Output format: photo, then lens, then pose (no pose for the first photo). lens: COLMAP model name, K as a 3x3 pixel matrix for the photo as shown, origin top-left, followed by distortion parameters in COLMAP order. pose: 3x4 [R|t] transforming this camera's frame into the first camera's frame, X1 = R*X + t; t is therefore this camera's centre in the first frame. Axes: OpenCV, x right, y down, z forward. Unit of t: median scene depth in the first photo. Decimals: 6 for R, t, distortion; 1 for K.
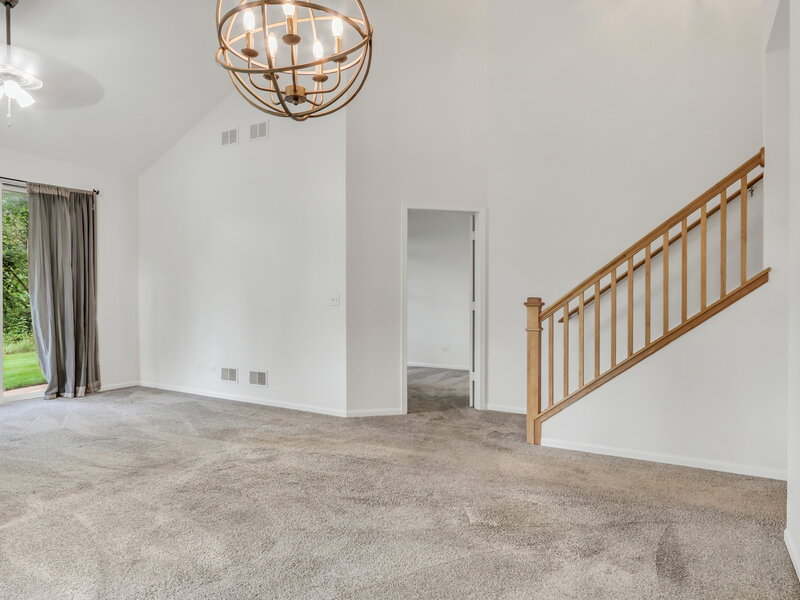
lens RADIAL K [[518.7, 0, 402.4], [0, 518.7, 304.9], [0, 0, 1]] dist [-0.025005, 0.008548]
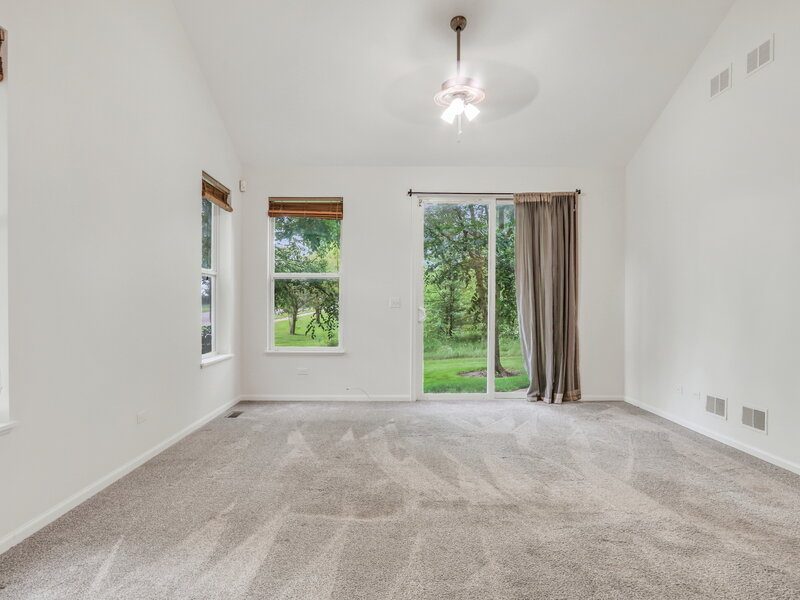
lens RADIAL K [[518.7, 0, 393.3], [0, 518.7, 311.8], [0, 0, 1]] dist [-0.025005, 0.008548]
pose [[0.490246, 0.010107, -0.871526, 0.077379], [-0.007709, 0.999944, 0.007260, -0.001091], [0.871550, 0.003159, 0.490296, 0.244705]]
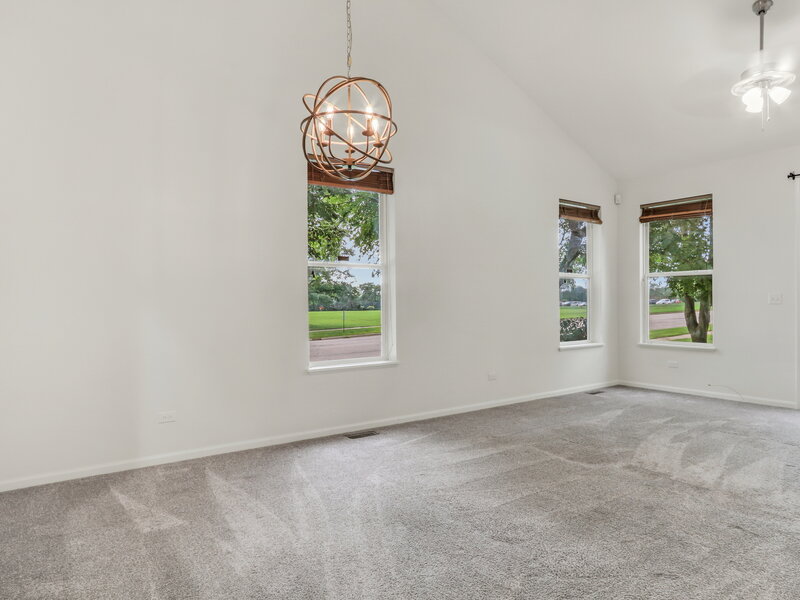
lens RADIAL K [[518.7, 0, 401.0], [0, 518.7, 299.0], [0, 0, 1]] dist [-0.025005, 0.008548]
pose [[-0.421279, -0.008512, -0.906891, 0.326243], [-0.006320, 0.999959, -0.006450, -0.000747], [0.906909, 0.003014, -0.421315, 0.543222]]
